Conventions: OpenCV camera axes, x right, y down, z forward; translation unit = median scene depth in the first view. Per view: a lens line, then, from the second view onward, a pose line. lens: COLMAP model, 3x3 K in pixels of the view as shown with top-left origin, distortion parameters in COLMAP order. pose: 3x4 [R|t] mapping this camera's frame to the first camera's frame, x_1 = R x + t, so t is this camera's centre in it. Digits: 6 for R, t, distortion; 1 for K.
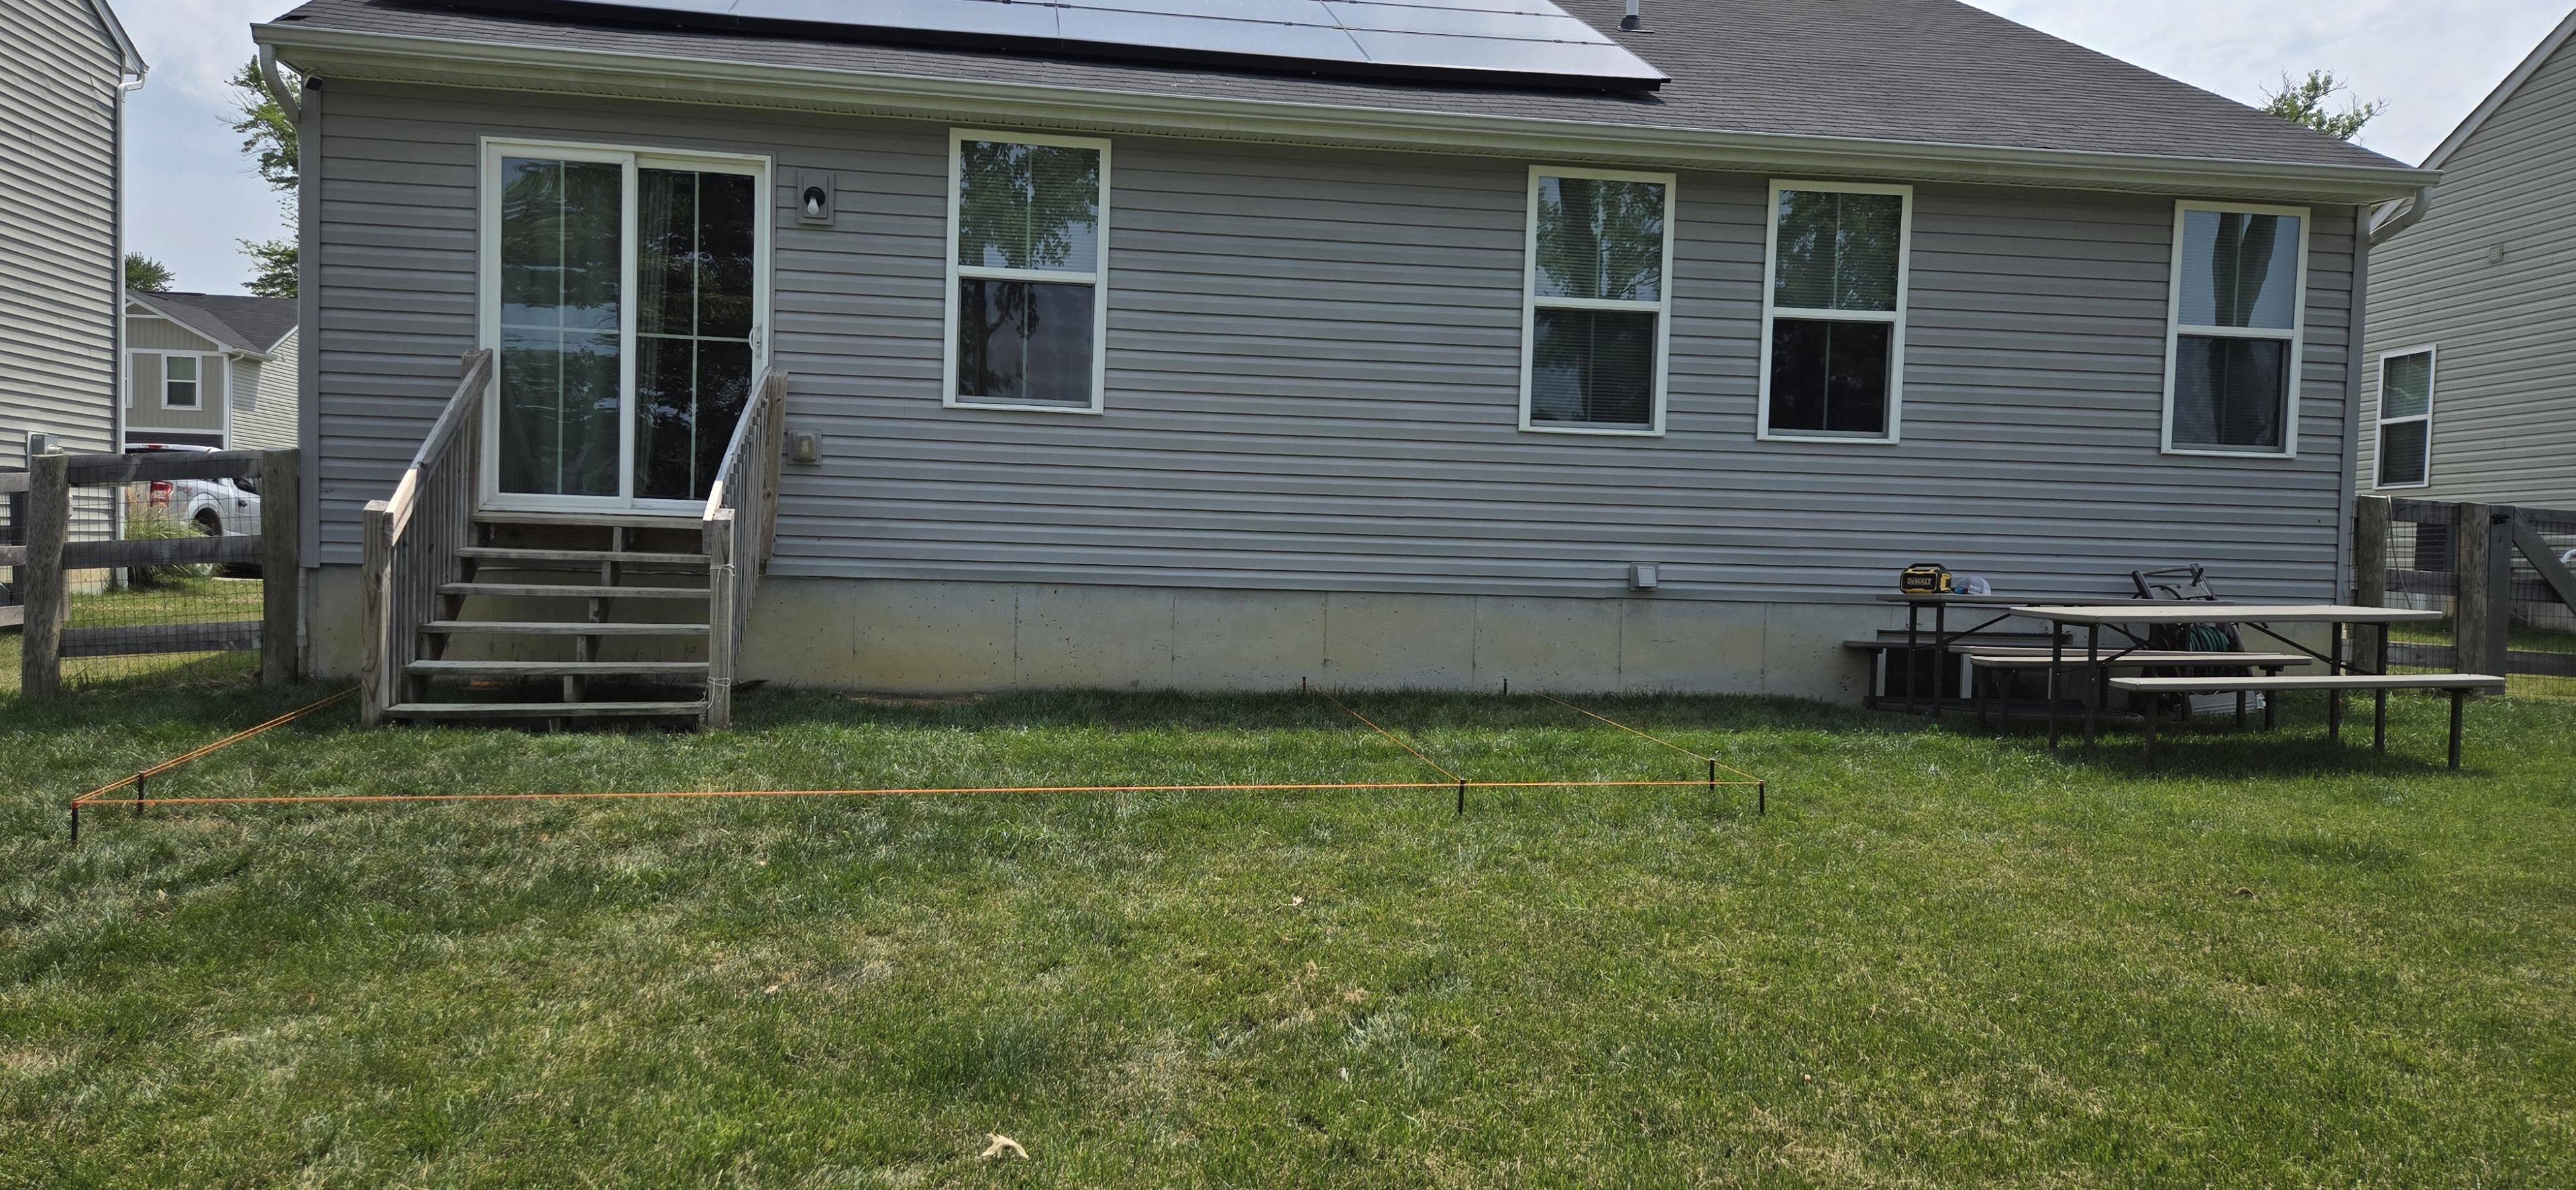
lens RADIAL K [[1716.5, 0, 1268.3], [0, 1716.5, 610.3], [0, 0, 1]] dist [0.070196, -0.055119]
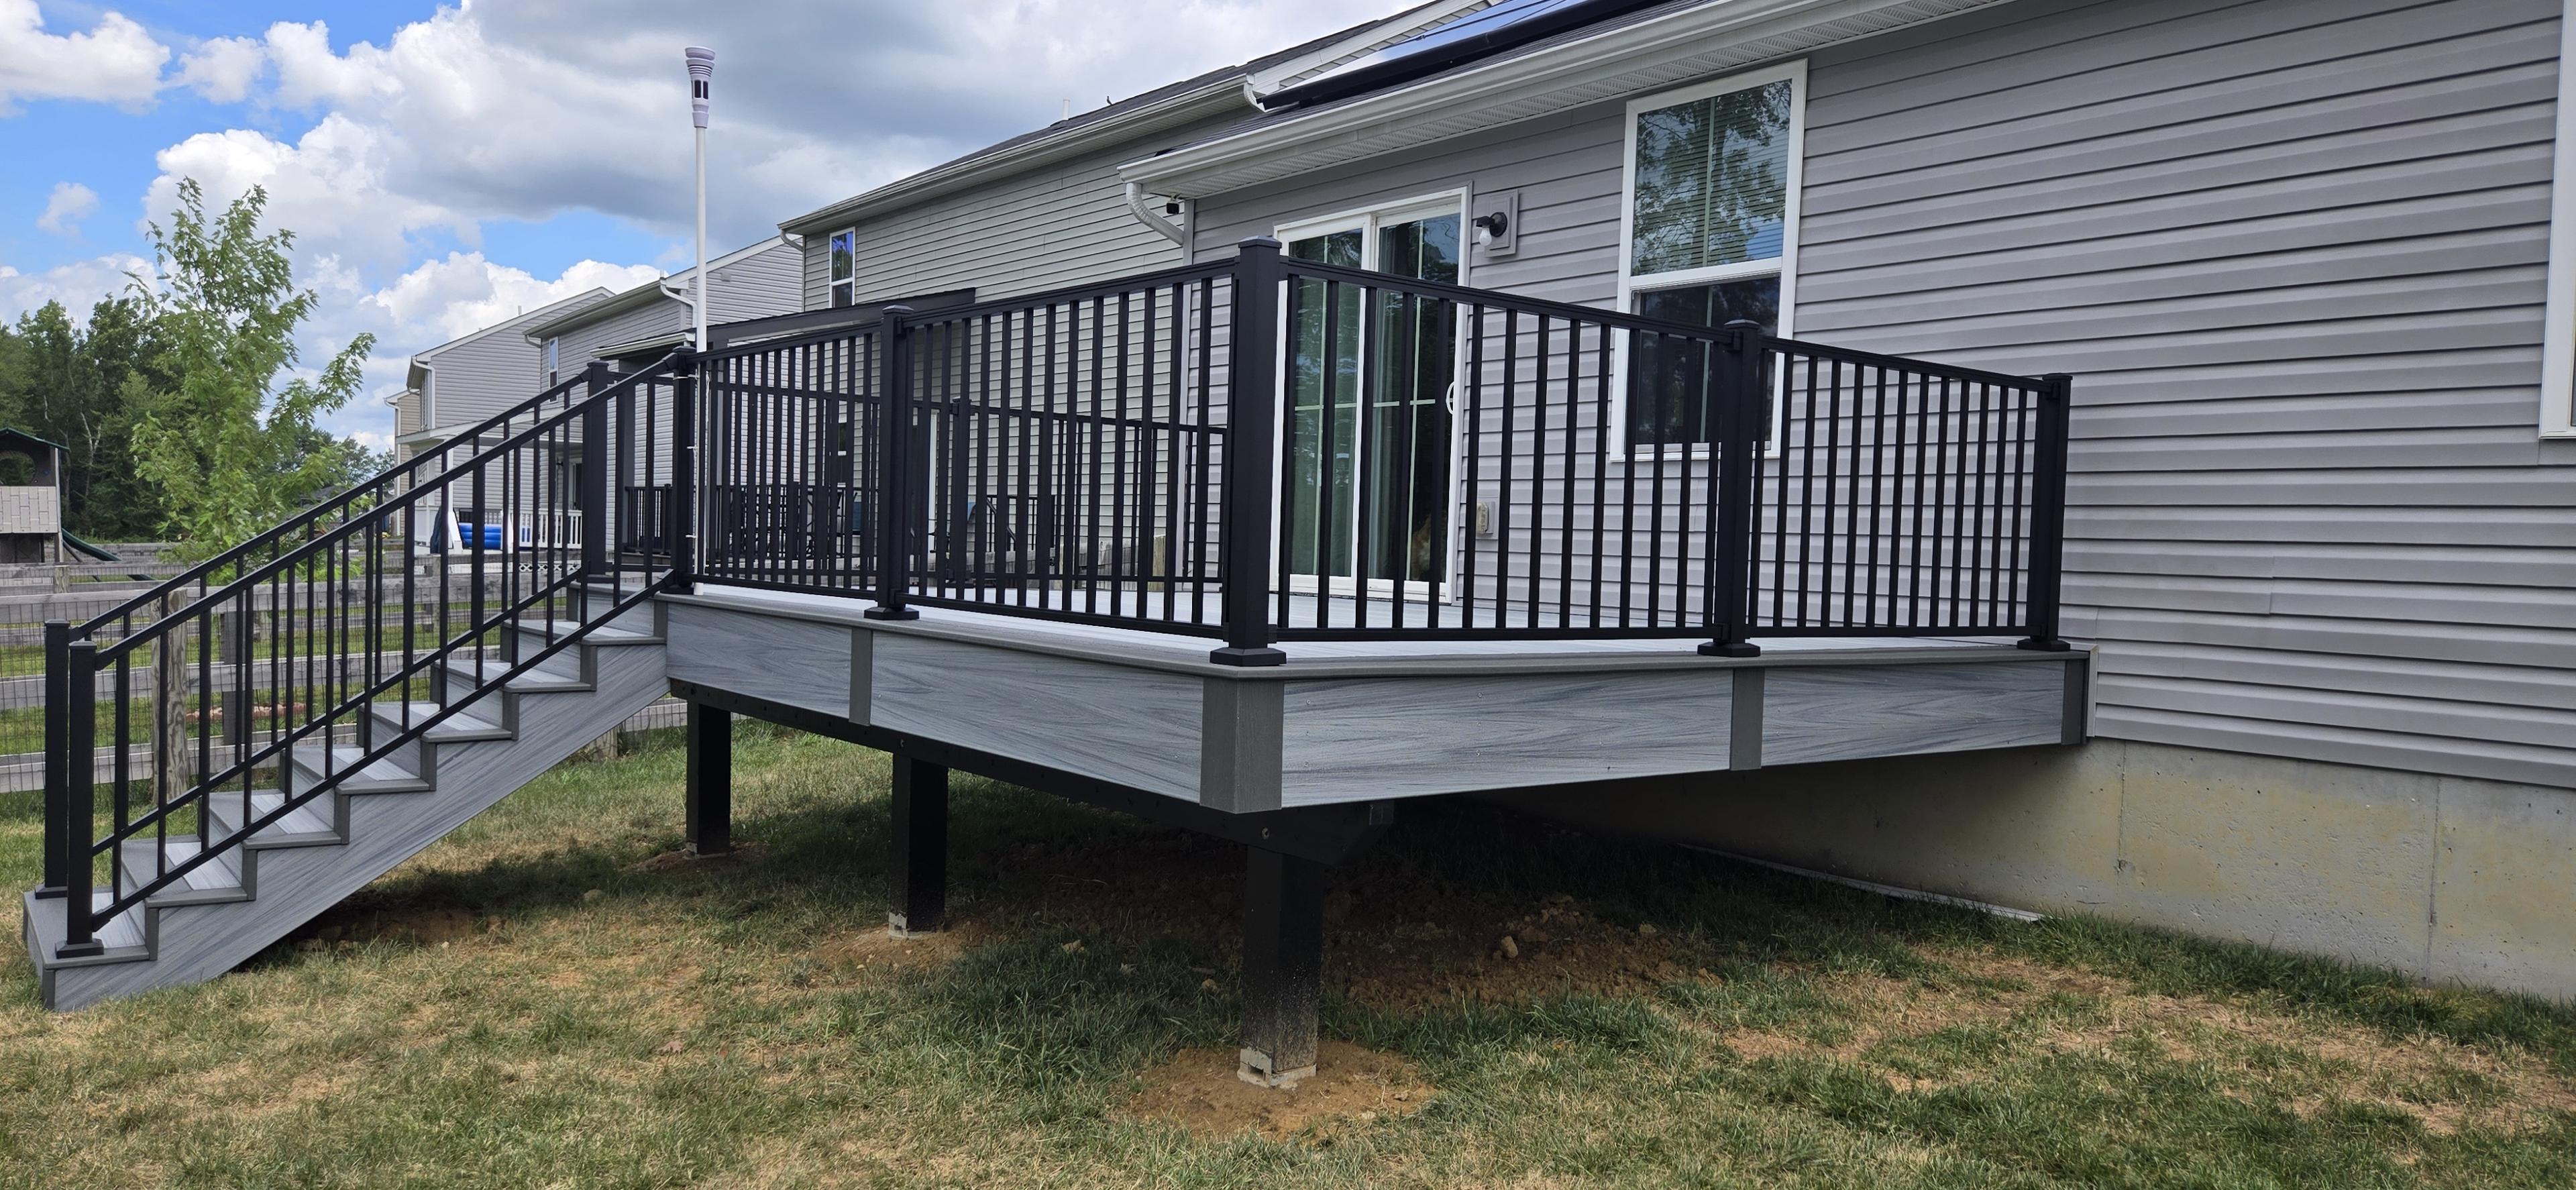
lens RADIAL K [[1716.5, 0, 1261.9], [0, 1716.5, 610.5], [0, 0, 1]] dist [0.070196, -0.055119]
pose [[0.506678, 0.021818, -0.861860, 0.403230], [-0.032188, 0.999461, 0.006378, -0.051454], [0.861535, 0.024510, 0.507107, 0.471786]]
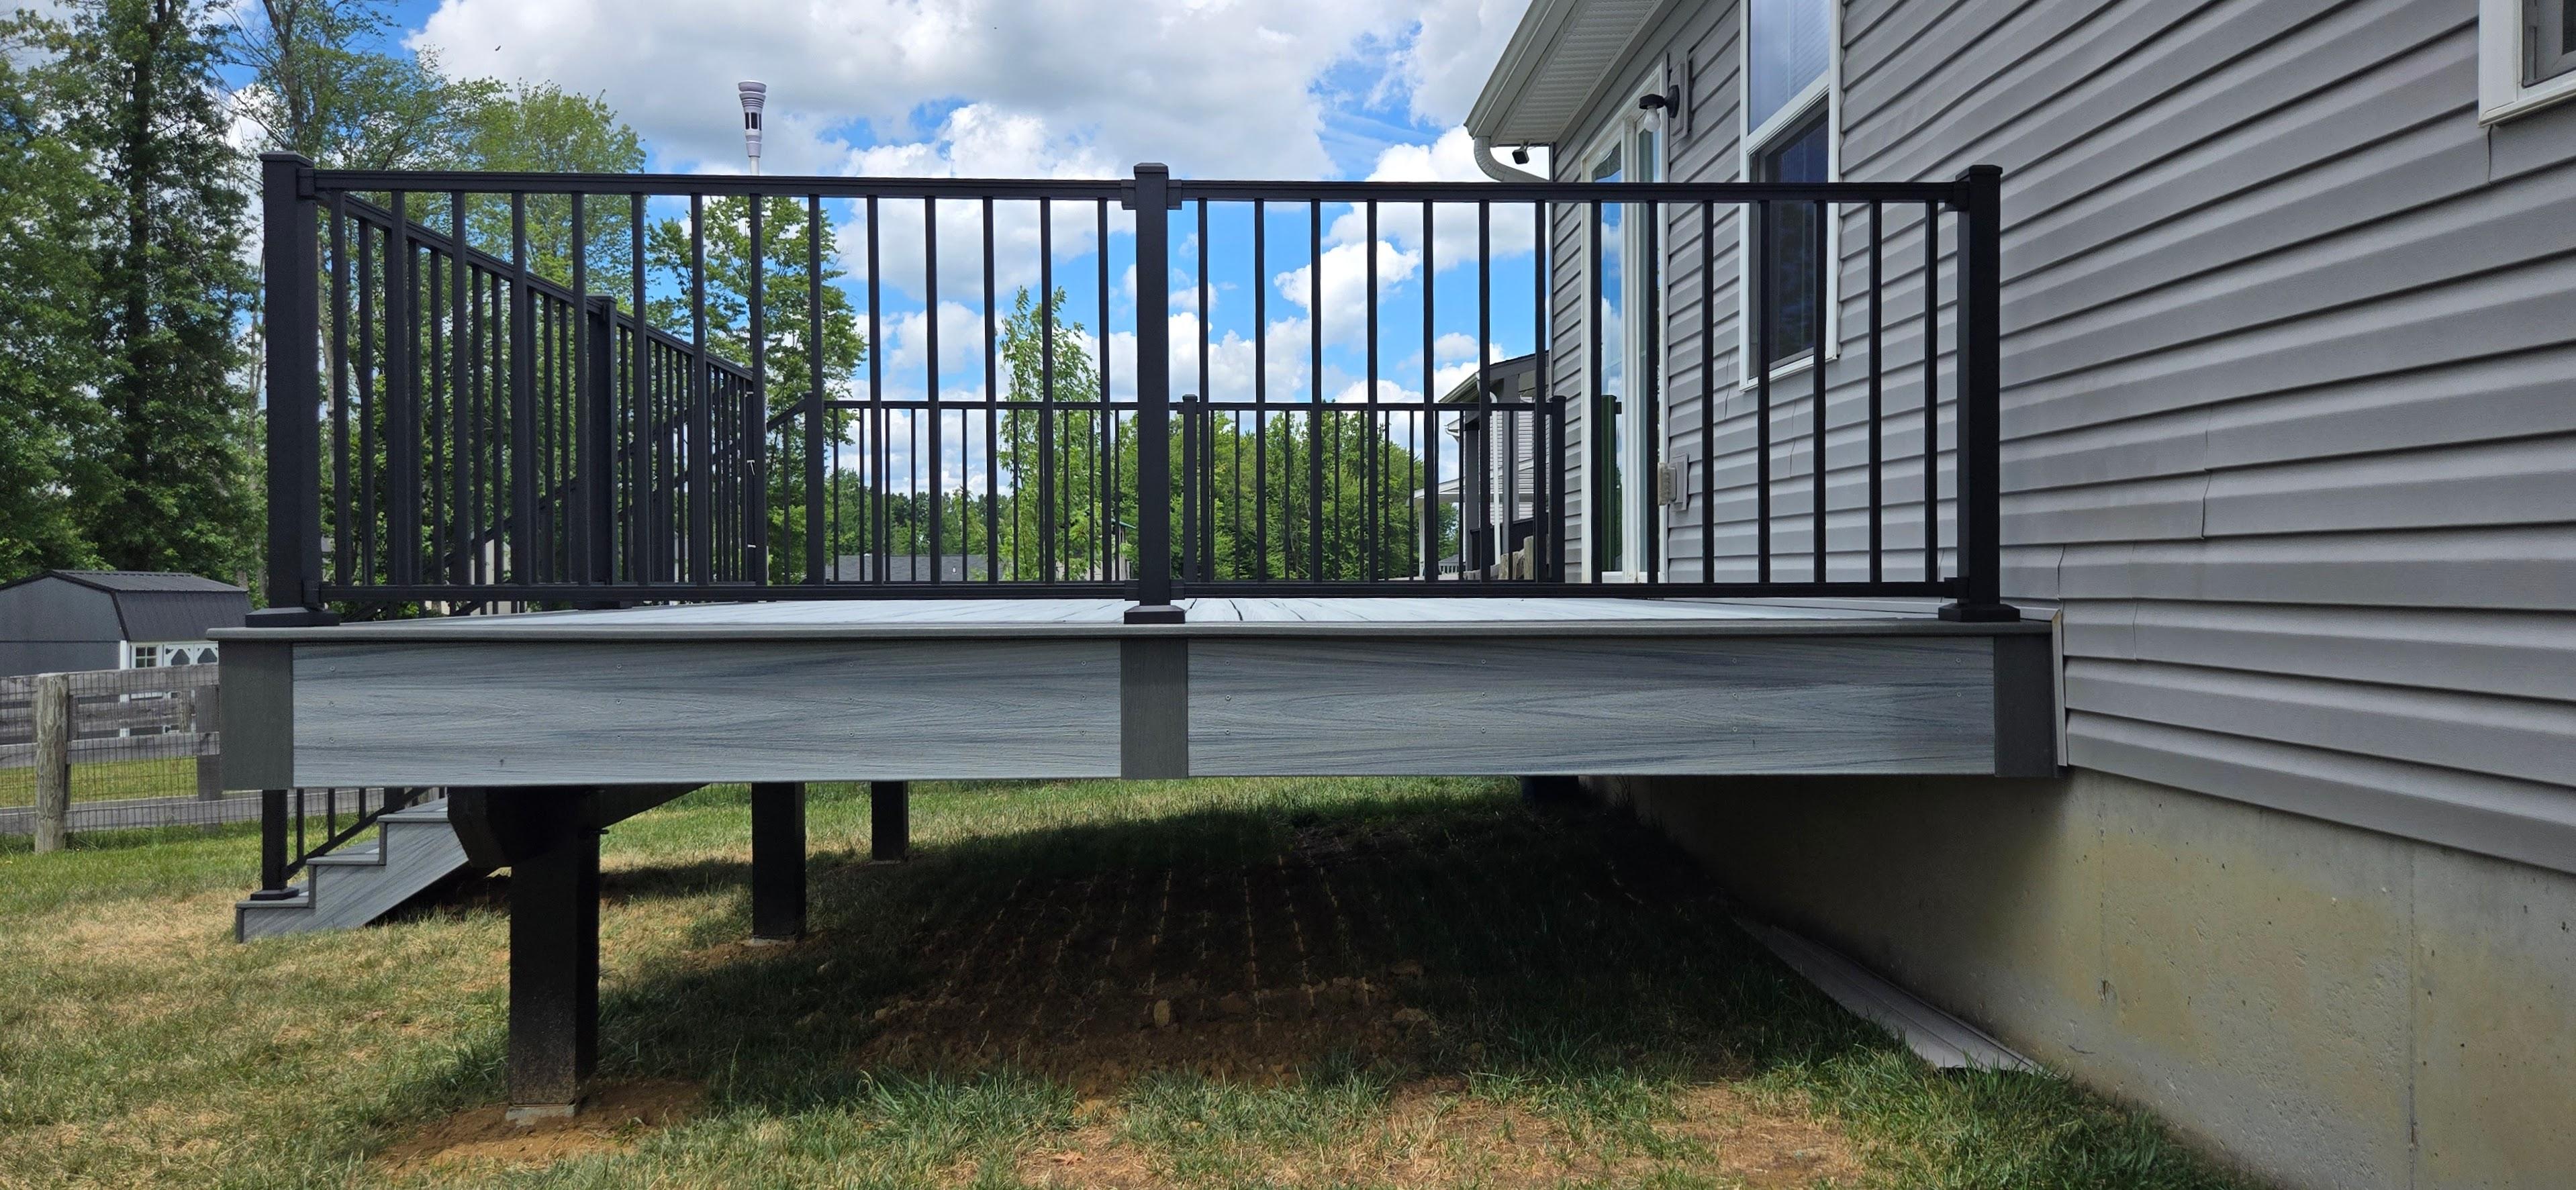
lens RADIAL K [[1793.2, 0, 1285.3], [0, 1793.2, 585.9], [0, 0, 1]] dist [0.061481, -0.041692]
pose [[-0.093746, -0.022308, -0.995346, 0.415679], [-0.013853, 0.999681, -0.021101, -0.039806], [0.995500, 0.011810, -0.094025, 0.906518]]
